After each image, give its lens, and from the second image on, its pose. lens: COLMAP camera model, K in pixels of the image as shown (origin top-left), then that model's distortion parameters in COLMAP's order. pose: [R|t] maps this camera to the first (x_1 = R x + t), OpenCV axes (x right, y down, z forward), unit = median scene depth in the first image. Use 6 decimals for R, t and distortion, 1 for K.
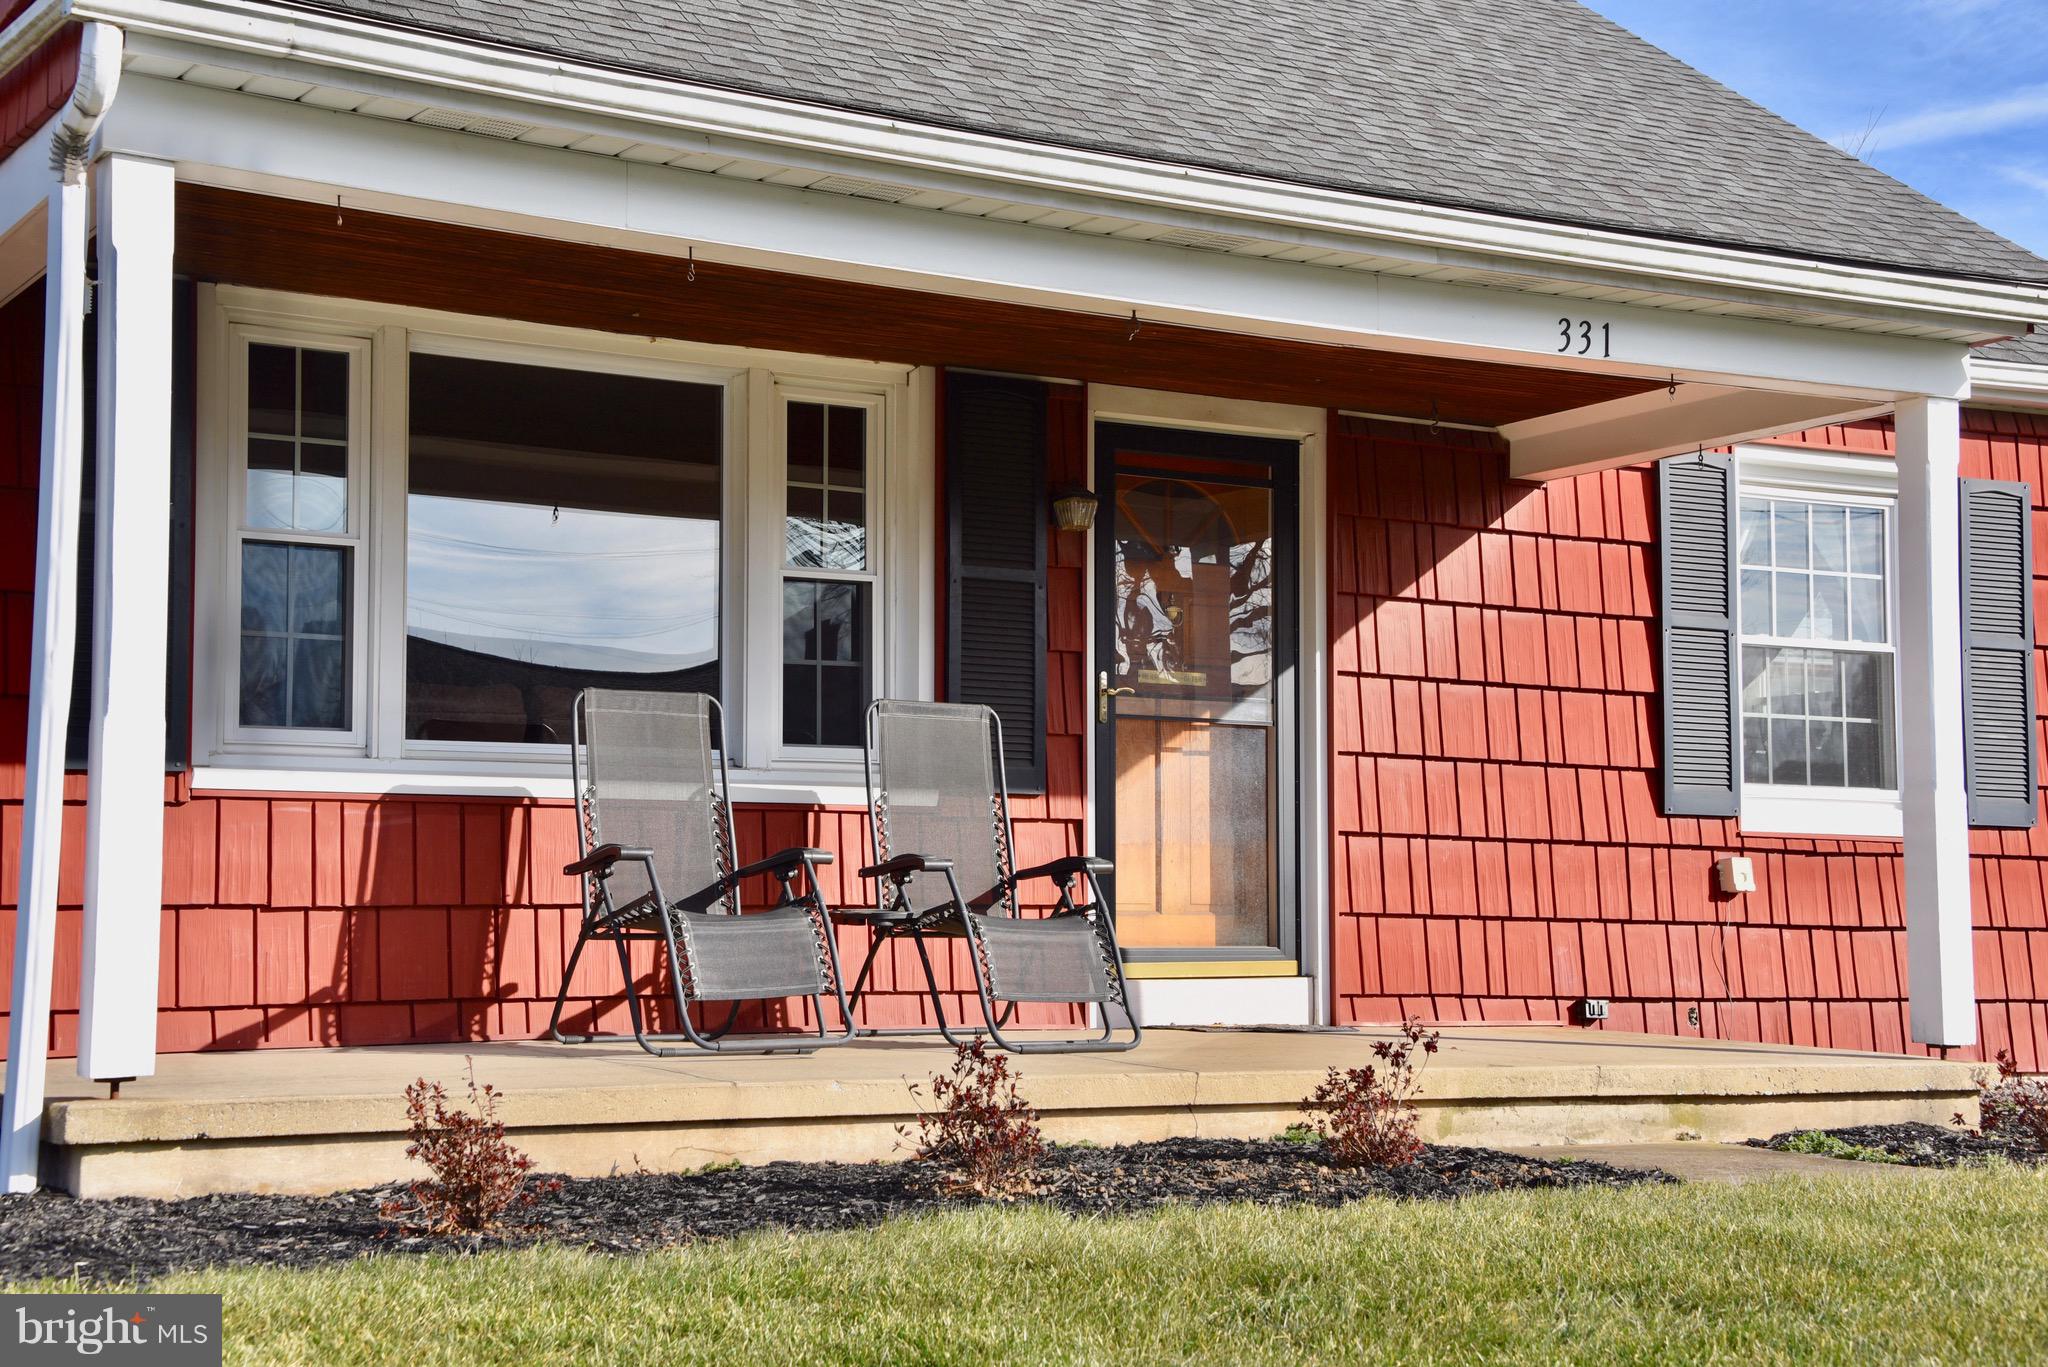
lens RADIAL K [[2980.6, 0, 1002.1], [0, 2980.6, 688.5], [0, 0, 1]] dist [0.264662, 0.000000]
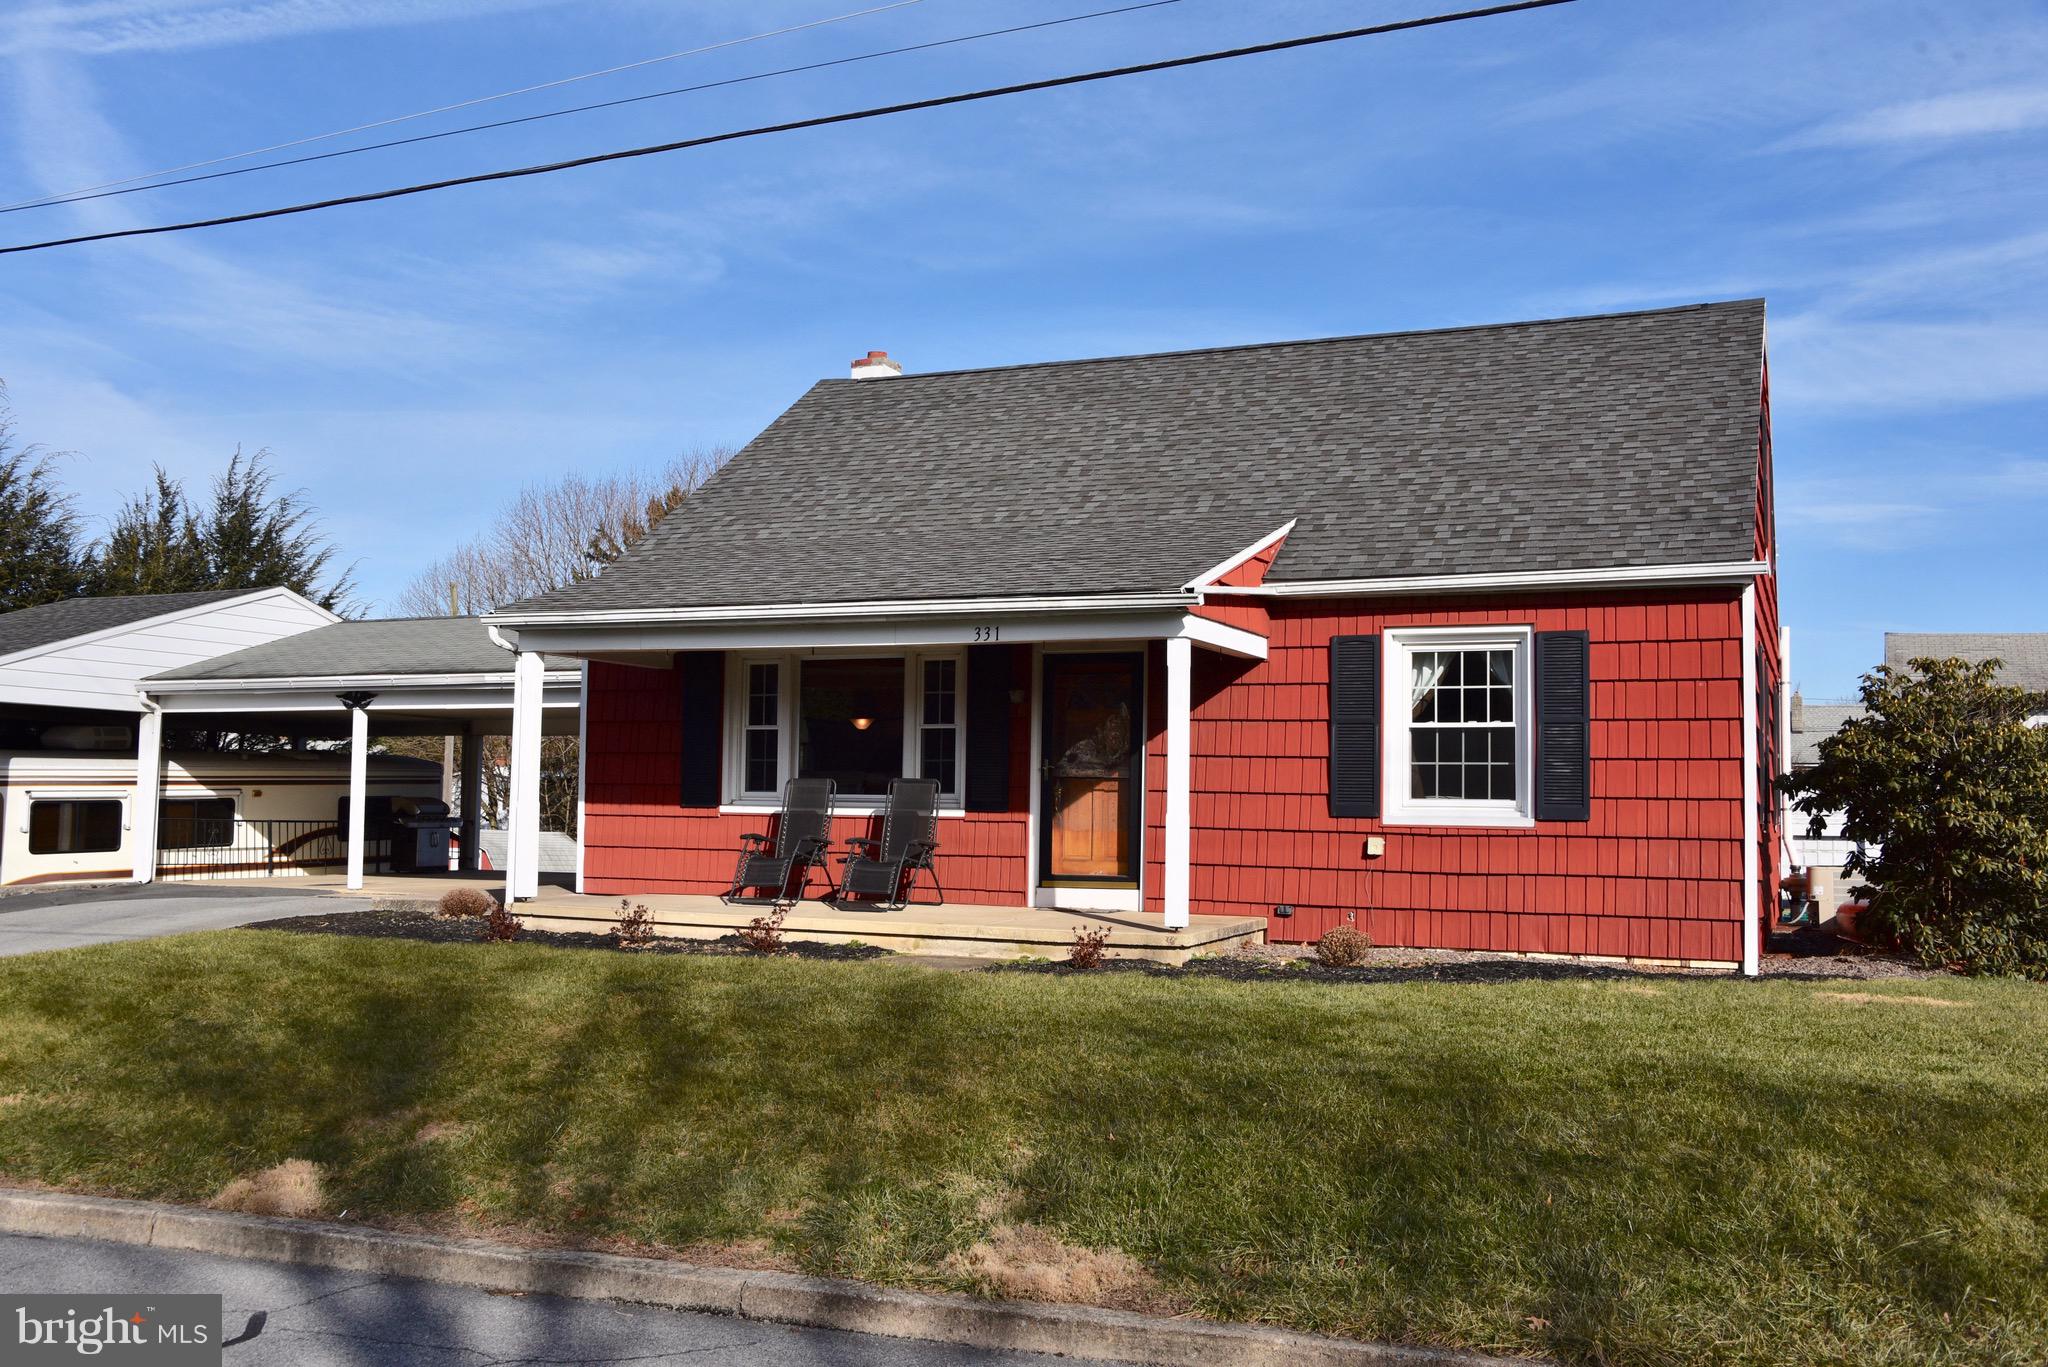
lens RADIAL K [[1859.4, 0, 1013.7], [0, 1859.4, 697.3], [0, 0, 1]] dist [-0.036118, 0.000000]
pose [[0.583217, -0.043843, -0.811133, 1.215075], [0.051022, 0.998548, -0.017287, -0.030545], [0.810713, -0.031304, 0.584607, 0.104216]]
